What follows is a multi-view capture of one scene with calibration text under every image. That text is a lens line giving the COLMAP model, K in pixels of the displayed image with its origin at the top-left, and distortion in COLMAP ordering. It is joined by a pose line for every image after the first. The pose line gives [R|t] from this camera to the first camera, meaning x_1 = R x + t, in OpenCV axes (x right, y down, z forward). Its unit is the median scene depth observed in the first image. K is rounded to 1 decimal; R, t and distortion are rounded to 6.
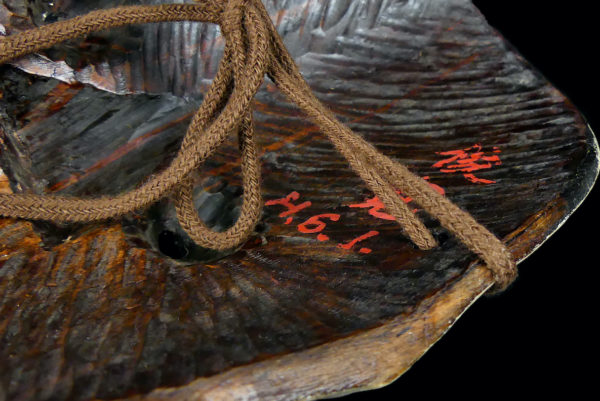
lens RADIAL K [[604.8, 0, 267.6], [0, 604.8, 200.5], [0, 0, 1]] dist [-0.018298, -0.011535]
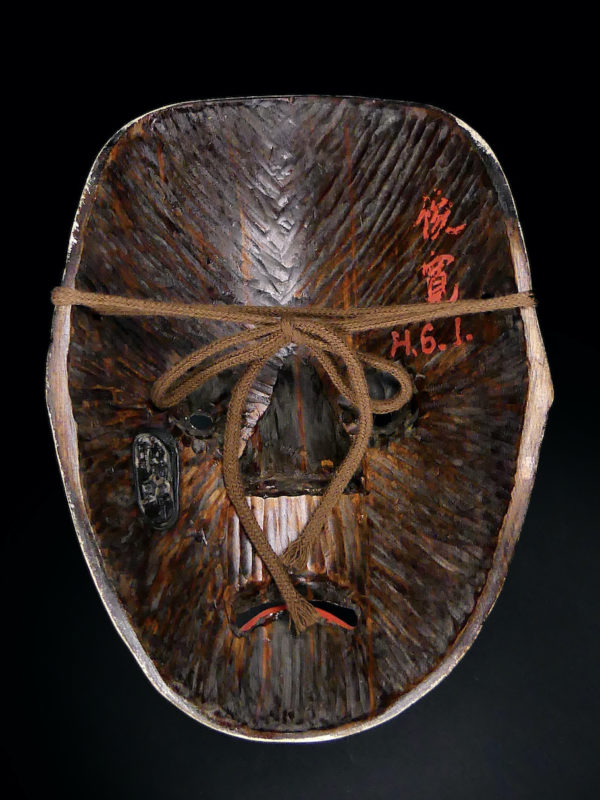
lens RADIAL K [[727.5, 0, 300.0], [0, 727.5, 400.0], [0, 0, 1]] dist [-0.000248, 0.000686]
pose [[0.468659, -0.862644, -0.190273, 0.126225], [0.871865, 0.417032, 0.256779, -0.558835], [-0.142159, -0.286234, 0.947555, -0.650863]]
